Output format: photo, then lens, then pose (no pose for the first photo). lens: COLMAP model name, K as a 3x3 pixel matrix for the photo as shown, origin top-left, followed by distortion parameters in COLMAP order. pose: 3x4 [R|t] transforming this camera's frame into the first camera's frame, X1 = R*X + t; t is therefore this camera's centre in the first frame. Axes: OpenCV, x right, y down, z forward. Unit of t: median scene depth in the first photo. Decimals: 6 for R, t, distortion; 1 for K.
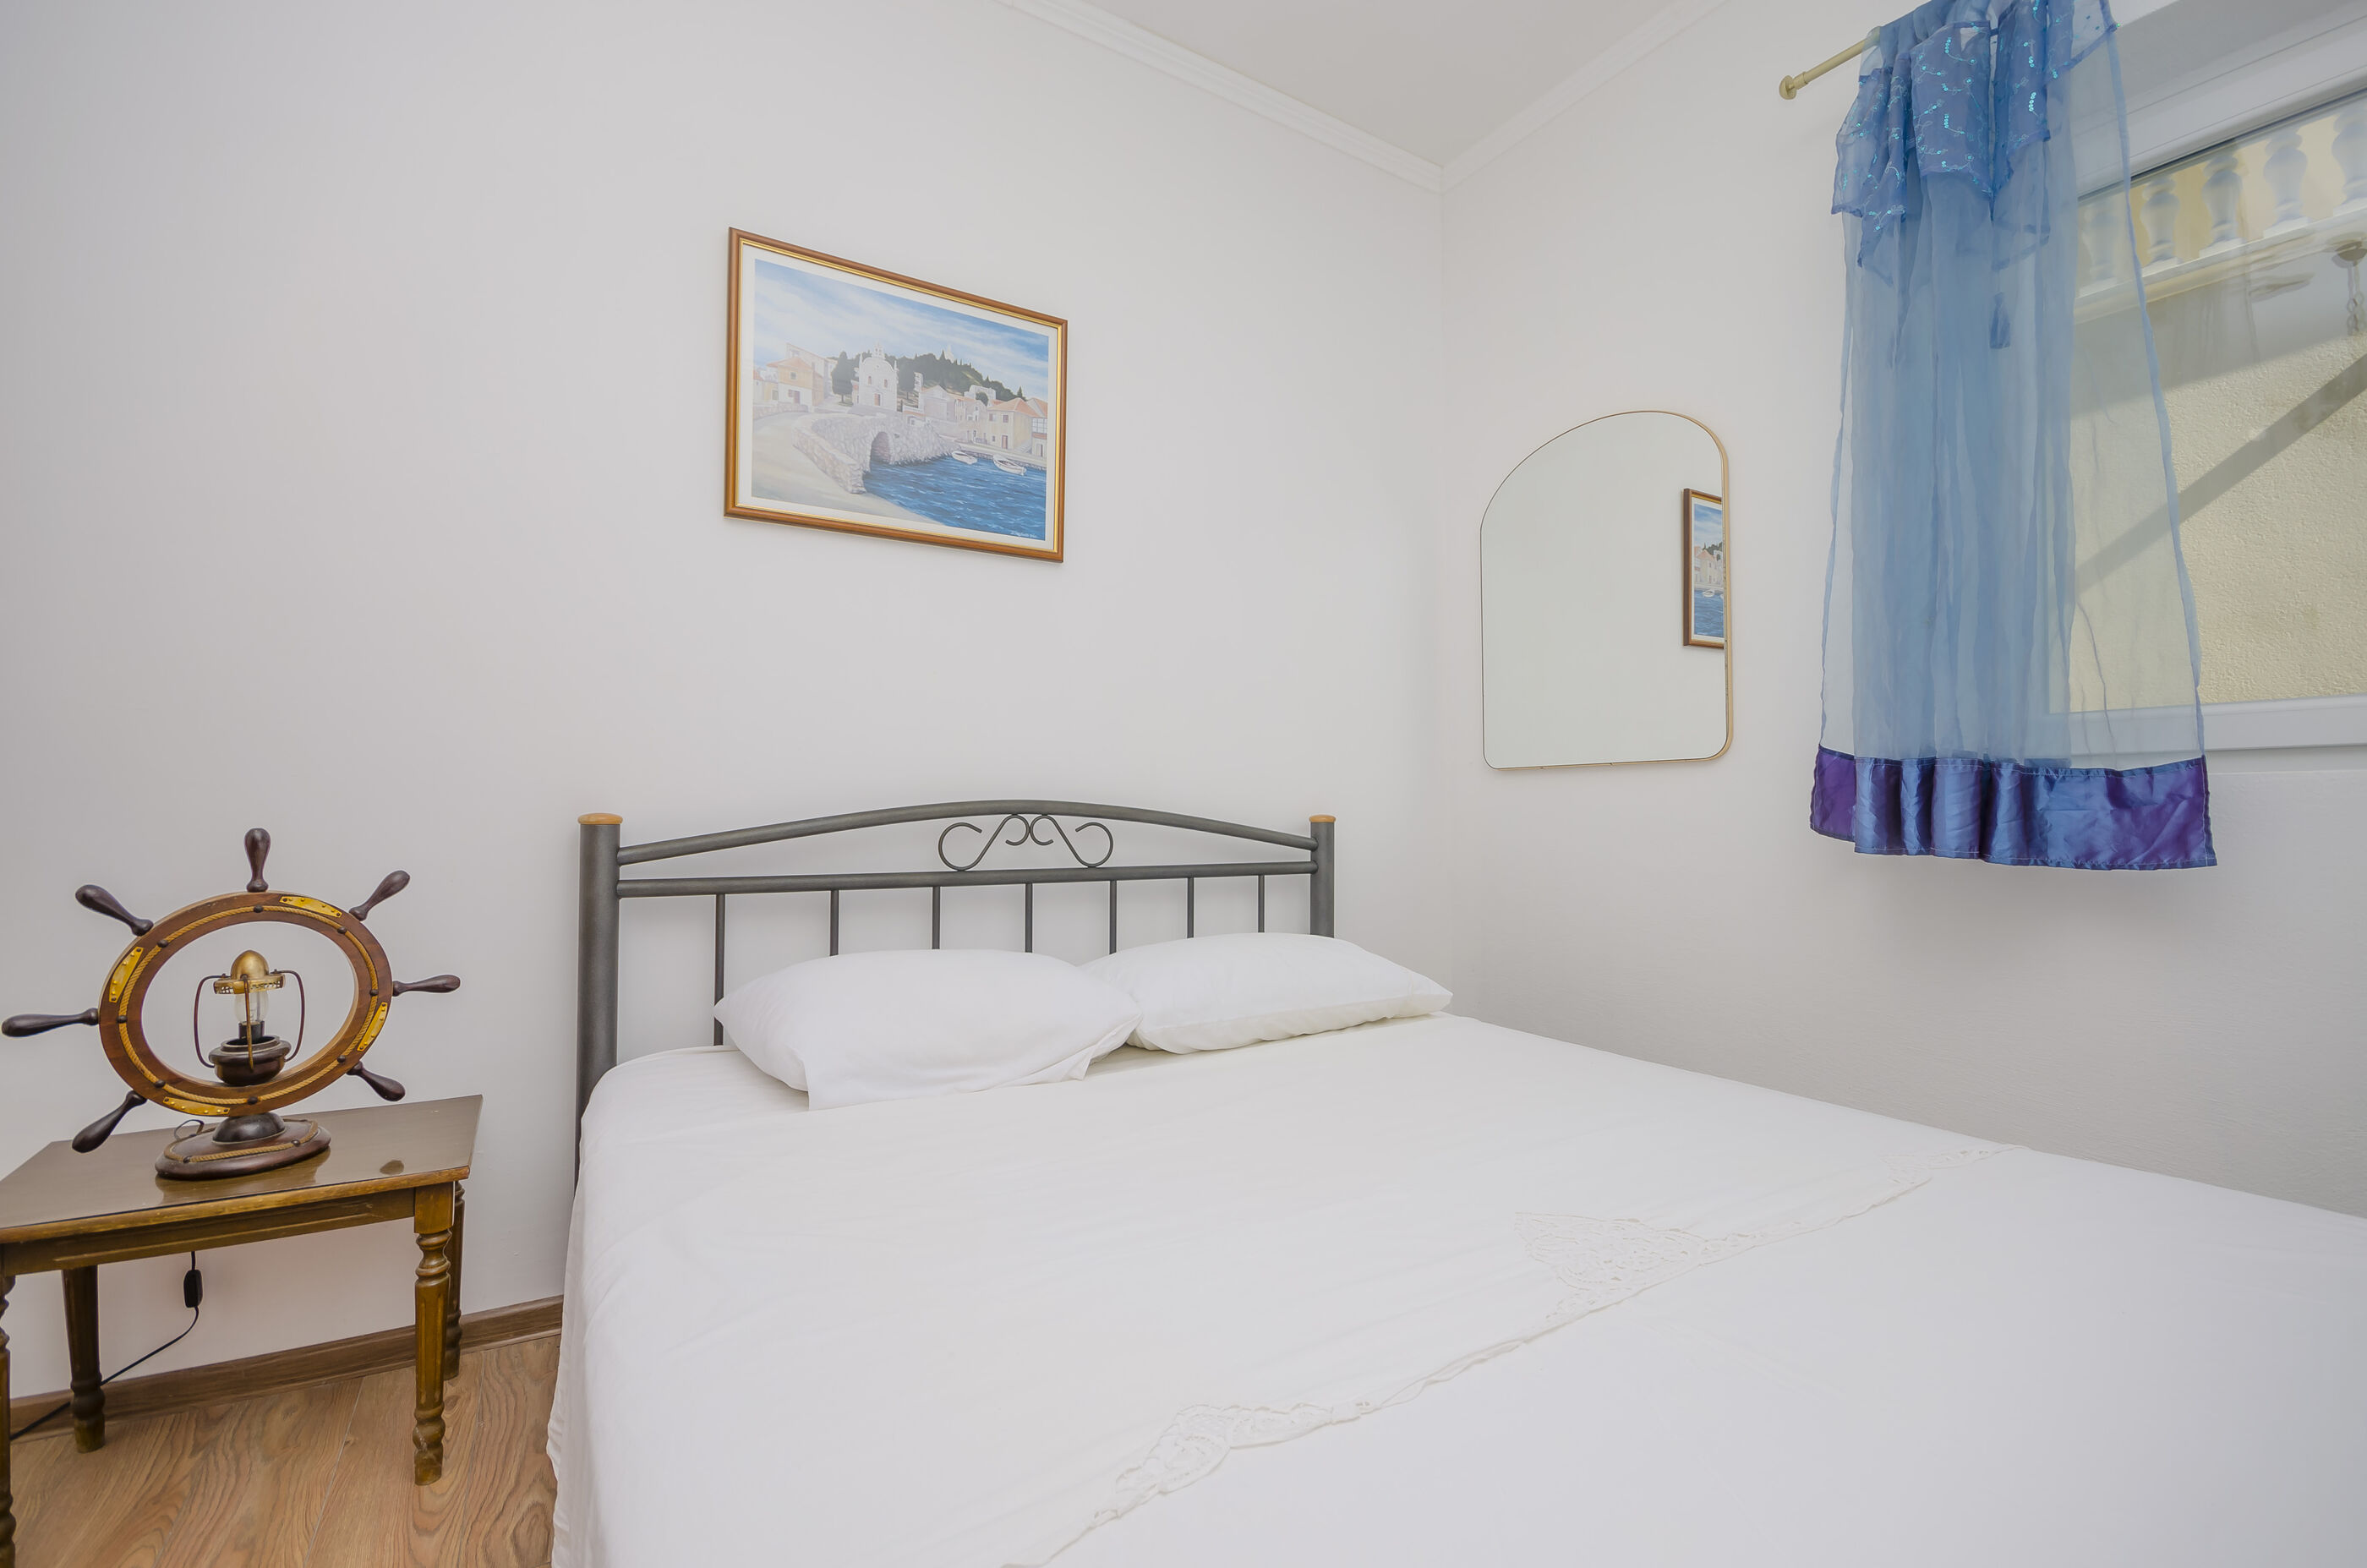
lens RADIAL K [[1022.1, 0, 1178.6], [0, 1022.1, 787.4], [0, 0, 1]] dist [0.001422, -0.010581]
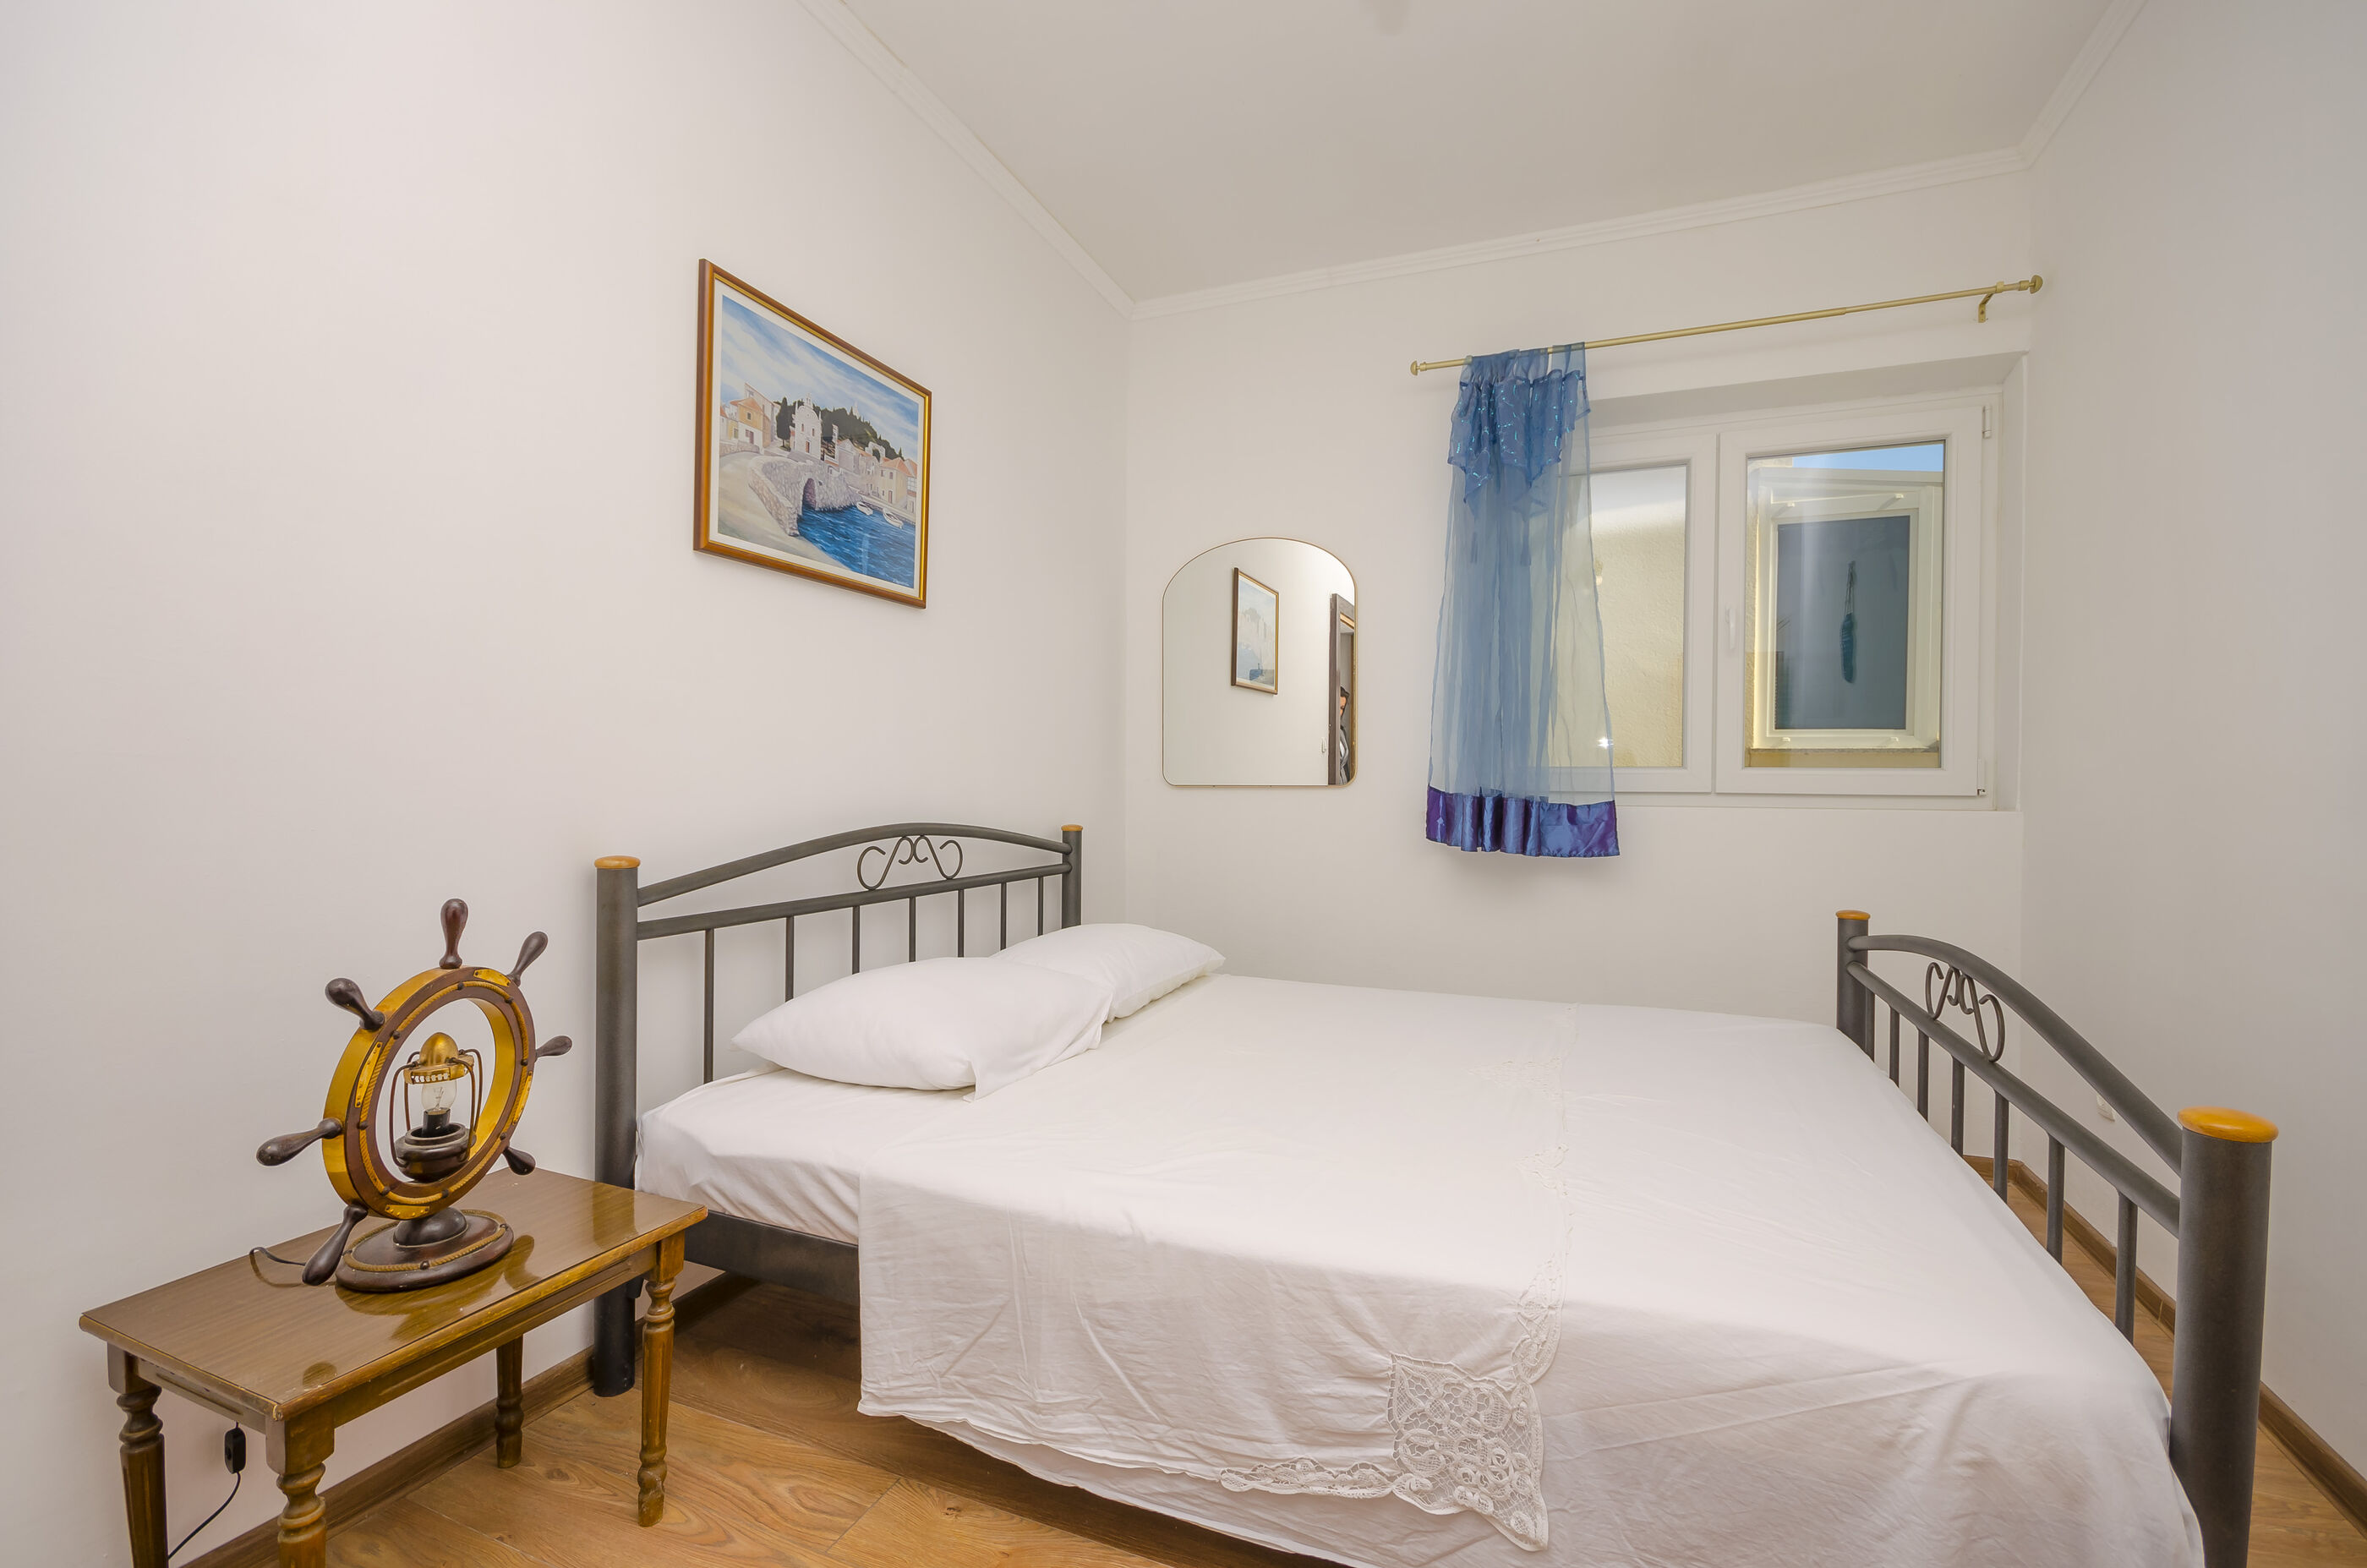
lens RADIAL K [[1036.4, 0, 1187.9], [0, 1036.4, 789.1], [0, 0, 1]] dist [0.000517, -0.000274]
pose [[0.799641, -0.001281, 0.600477, -0.623078], [-0.017785, 0.999508, 0.025816, -0.063178], [-0.600215, -0.031323, 0.799225, -0.095904]]
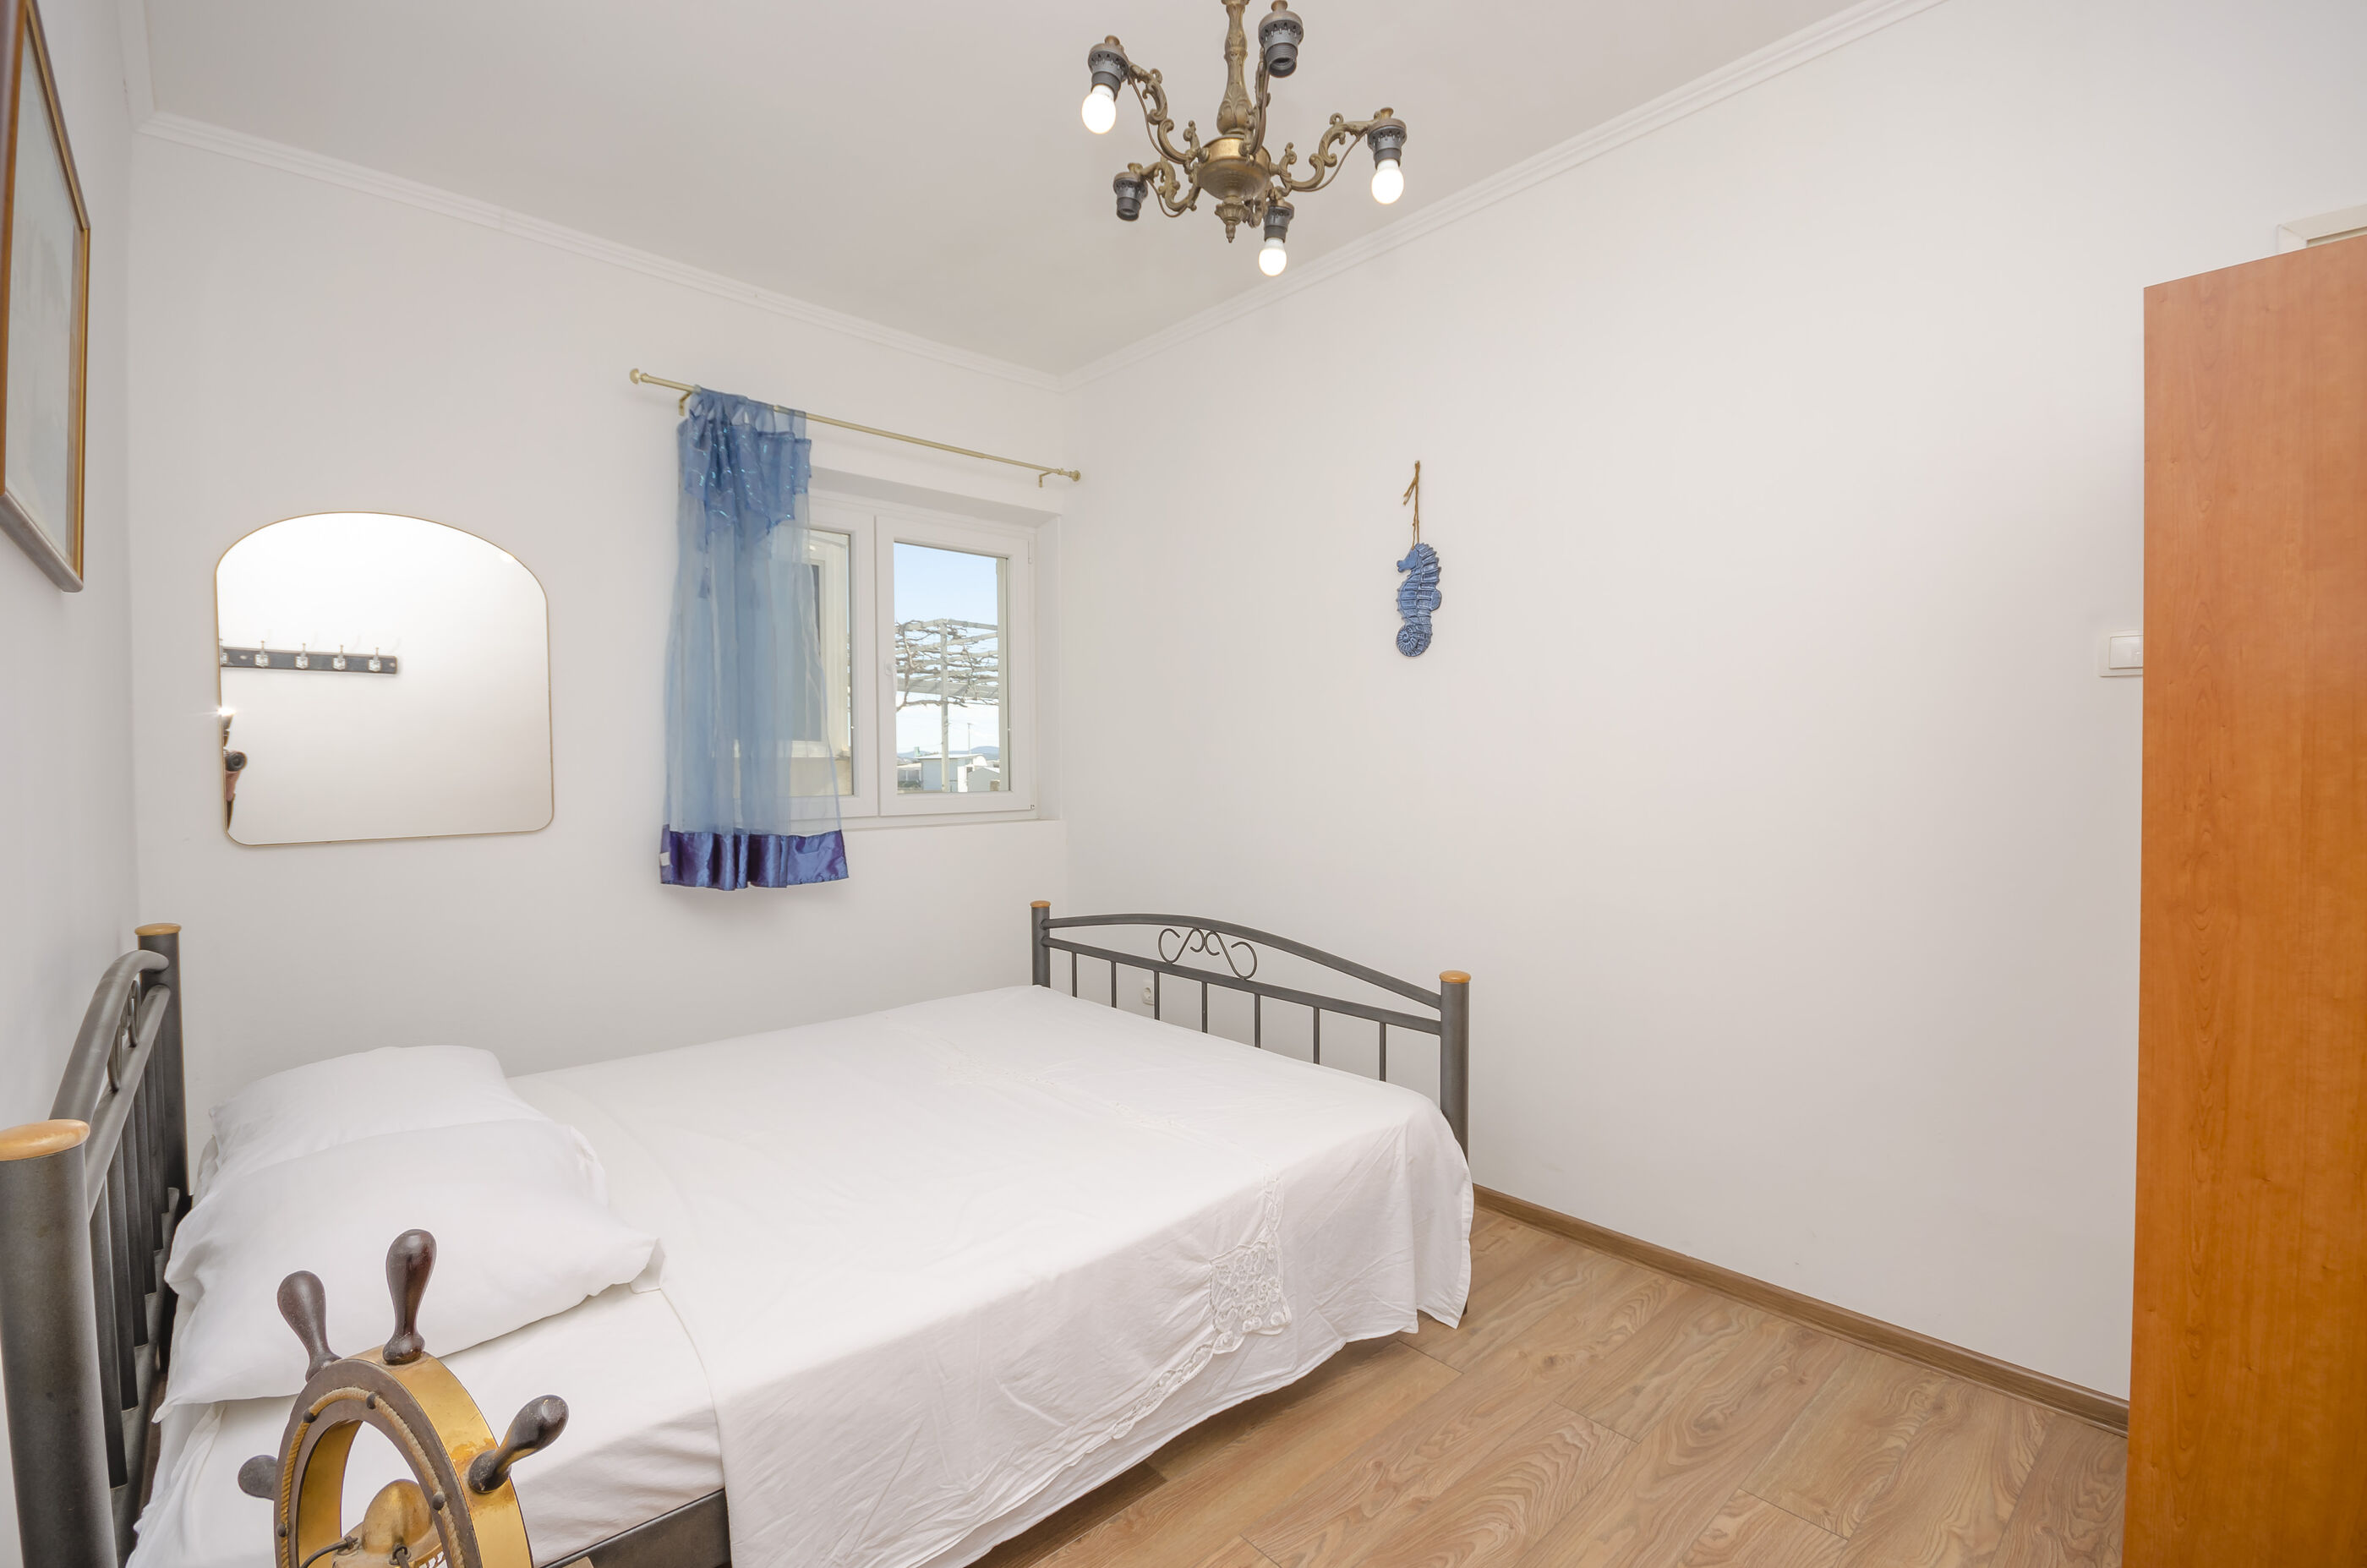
lens RADIAL K [[1036.4, 0, 1187.9], [0, 1036.4, 789.1], [0, 0, 1]] dist [0.000517, -0.000274]
pose [[-0.199864, -0.027608, 0.979435, -0.986820], [-0.012571, 0.999593, 0.025611, -0.132833], [-0.979743, -0.007194, -0.200130, 0.483484]]
